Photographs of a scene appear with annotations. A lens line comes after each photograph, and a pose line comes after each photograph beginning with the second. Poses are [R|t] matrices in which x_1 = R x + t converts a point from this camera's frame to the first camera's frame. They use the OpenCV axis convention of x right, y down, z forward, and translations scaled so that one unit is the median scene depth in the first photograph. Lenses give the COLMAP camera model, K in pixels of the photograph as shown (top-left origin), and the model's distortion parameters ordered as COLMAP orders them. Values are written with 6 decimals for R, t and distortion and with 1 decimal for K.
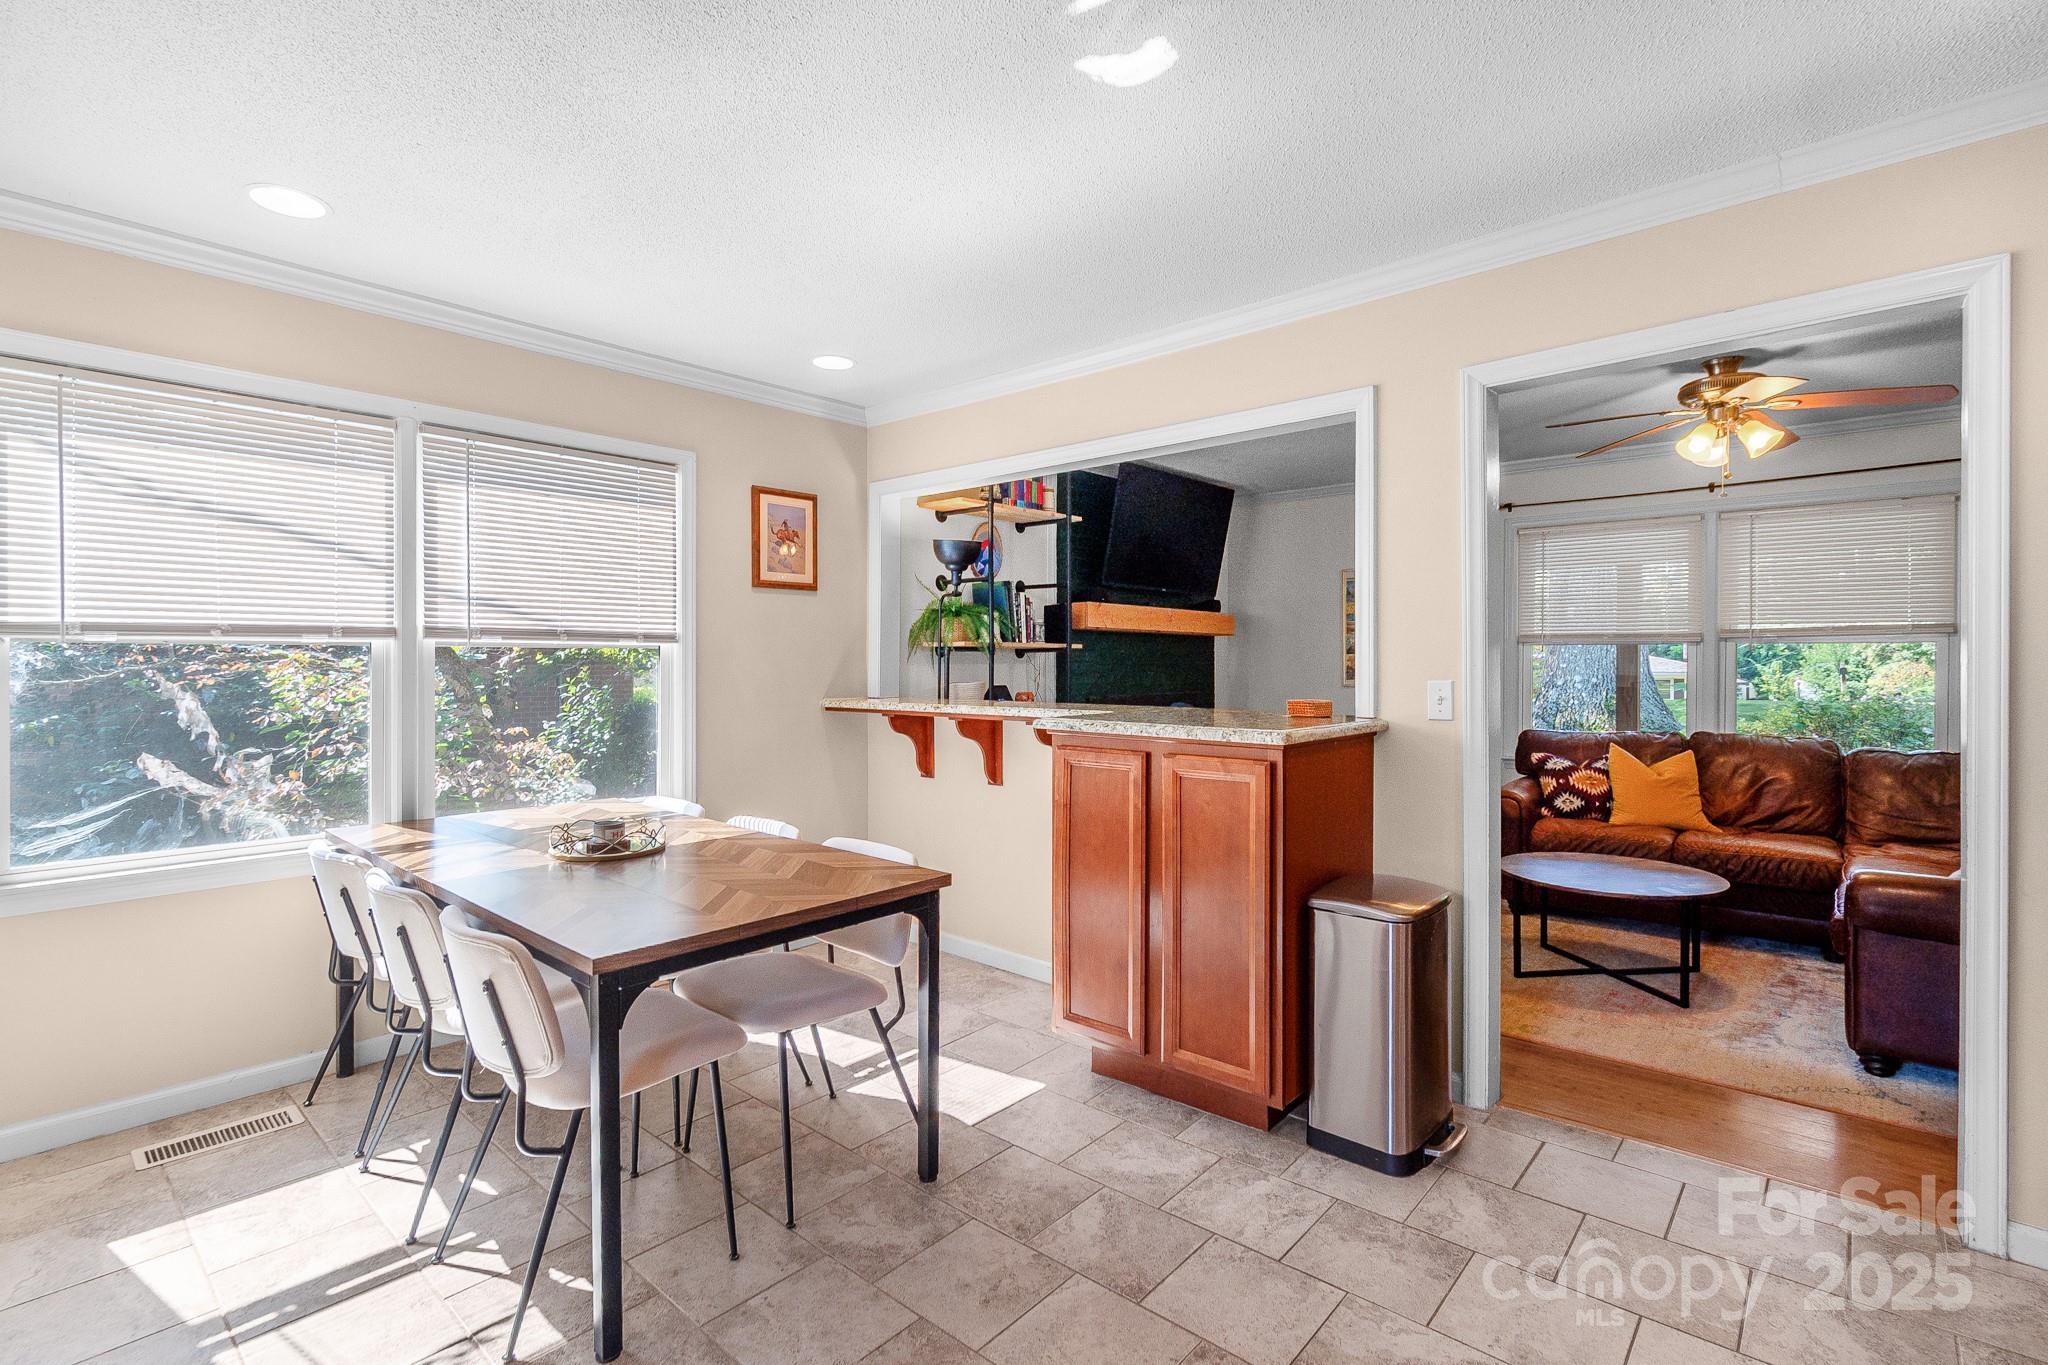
lens RADIAL K [[955.6, 0, 1012.8], [0, 955.6, 664.8], [0, 0, 1]] dist [0.011212, -0.000468]
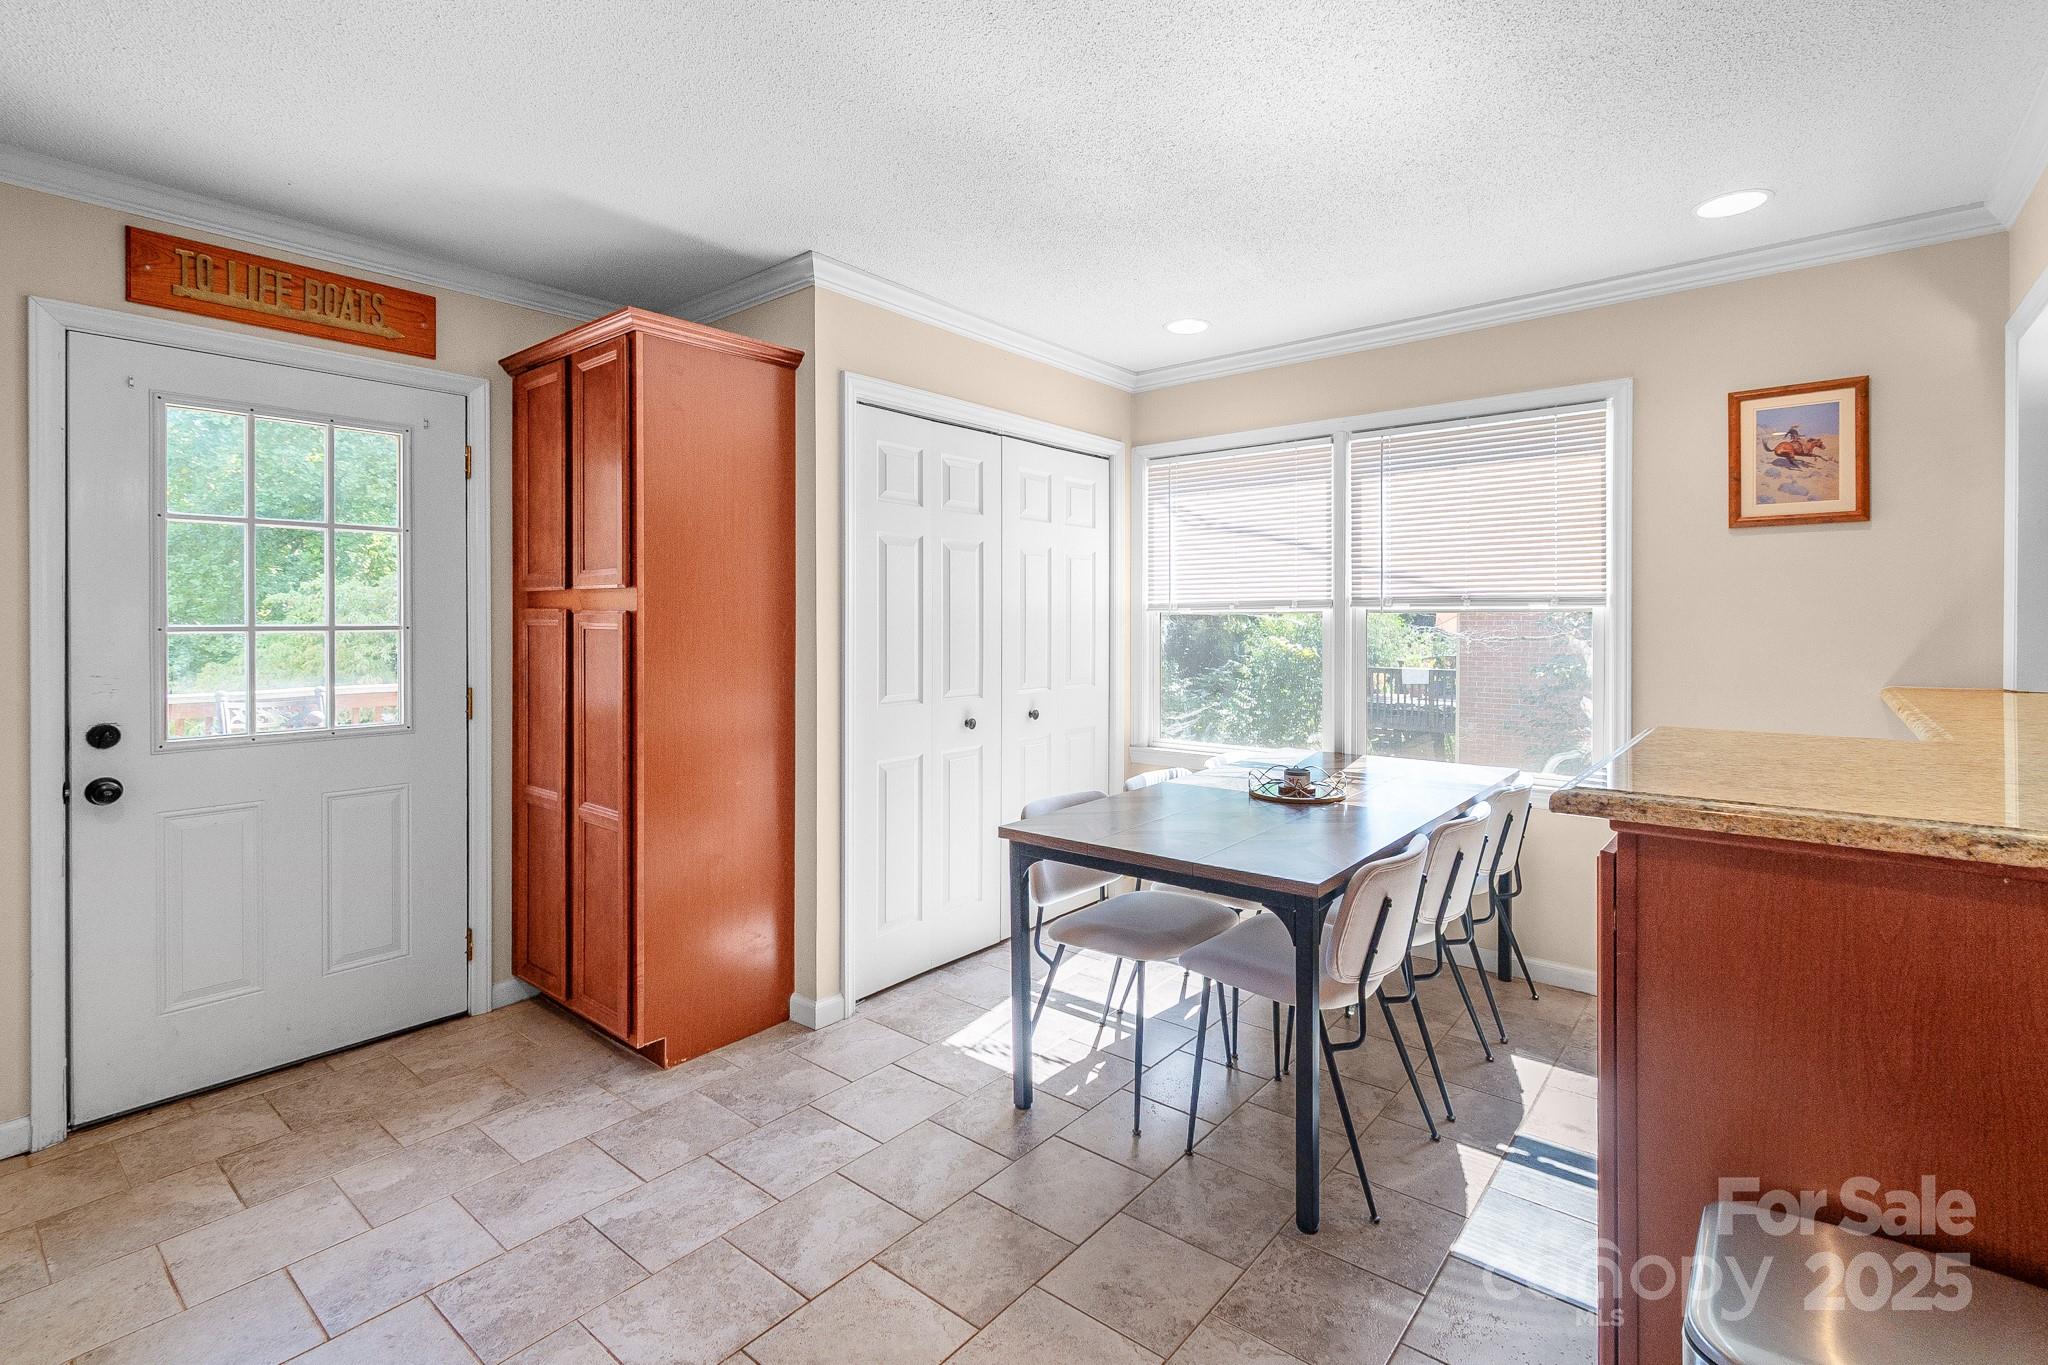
lens RADIAL K [[929.9, 0, 1042.0], [0, 929.9, 622.7], [0, 0, 1]] dist [0.001190, -0.000848]
pose [[0.055760, 0.002746, -0.998440, 0.427772], [-0.001046, 0.999996, 0.002692, -0.008132], [0.998444, 0.000894, 0.055762, 0.413558]]
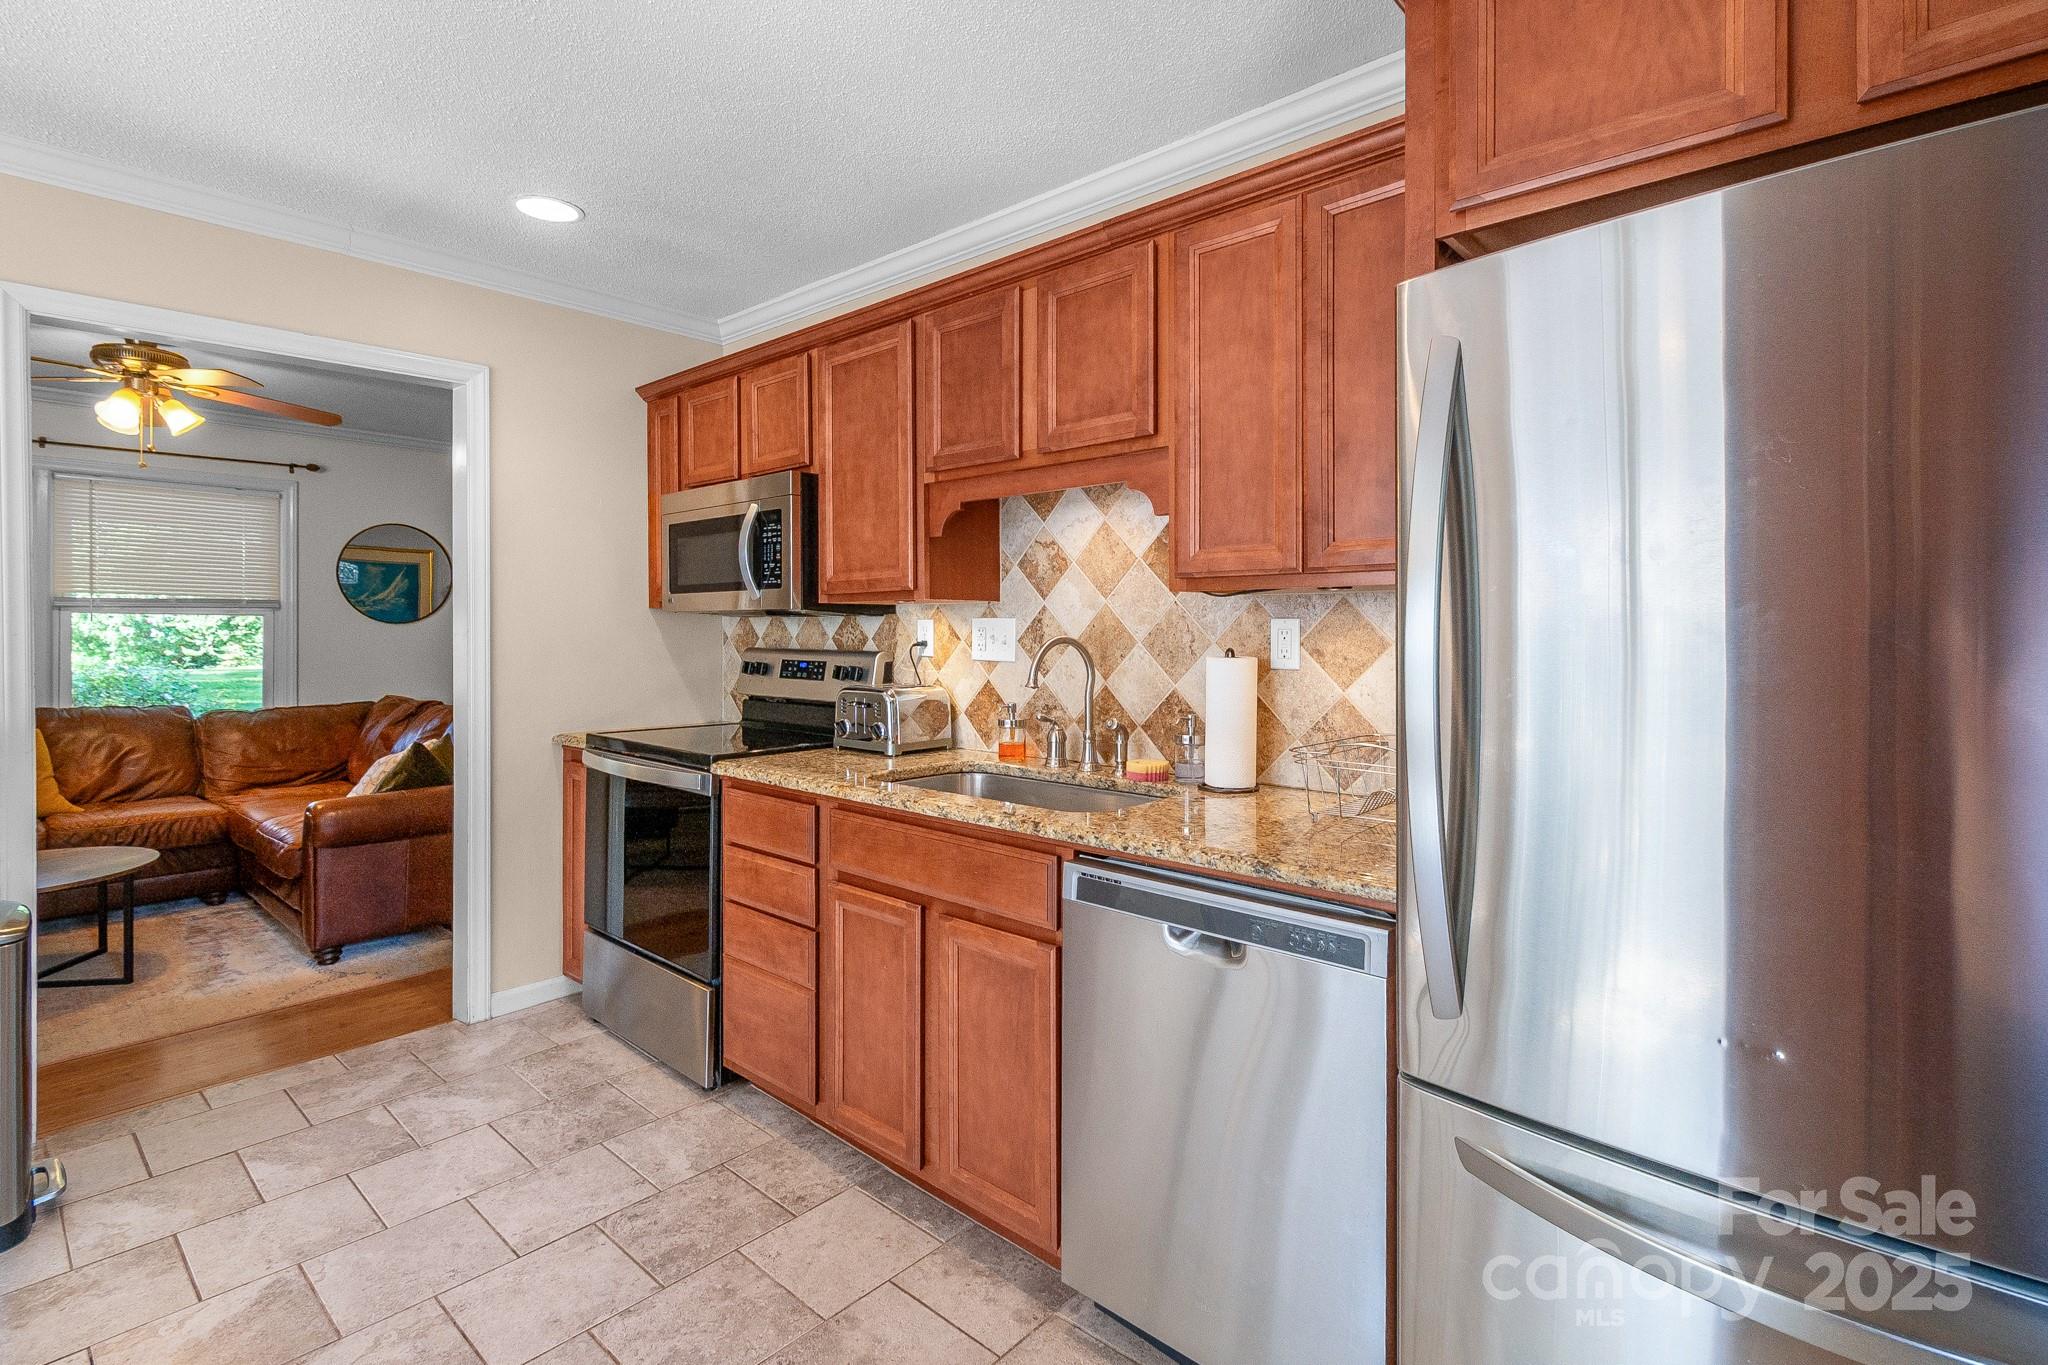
lens RADIAL K [[961.8, 0, 1054.4], [0, 961.8, 629.7], [0, 0, 1]] dist [0.000042, -0.000714]
pose [[-0.015697, 0.003370, 0.999871, -0.255760], [0.001918, 0.999993, -0.003340, -0.000232], [-0.999875, 0.001866, -0.015704, 0.059349]]
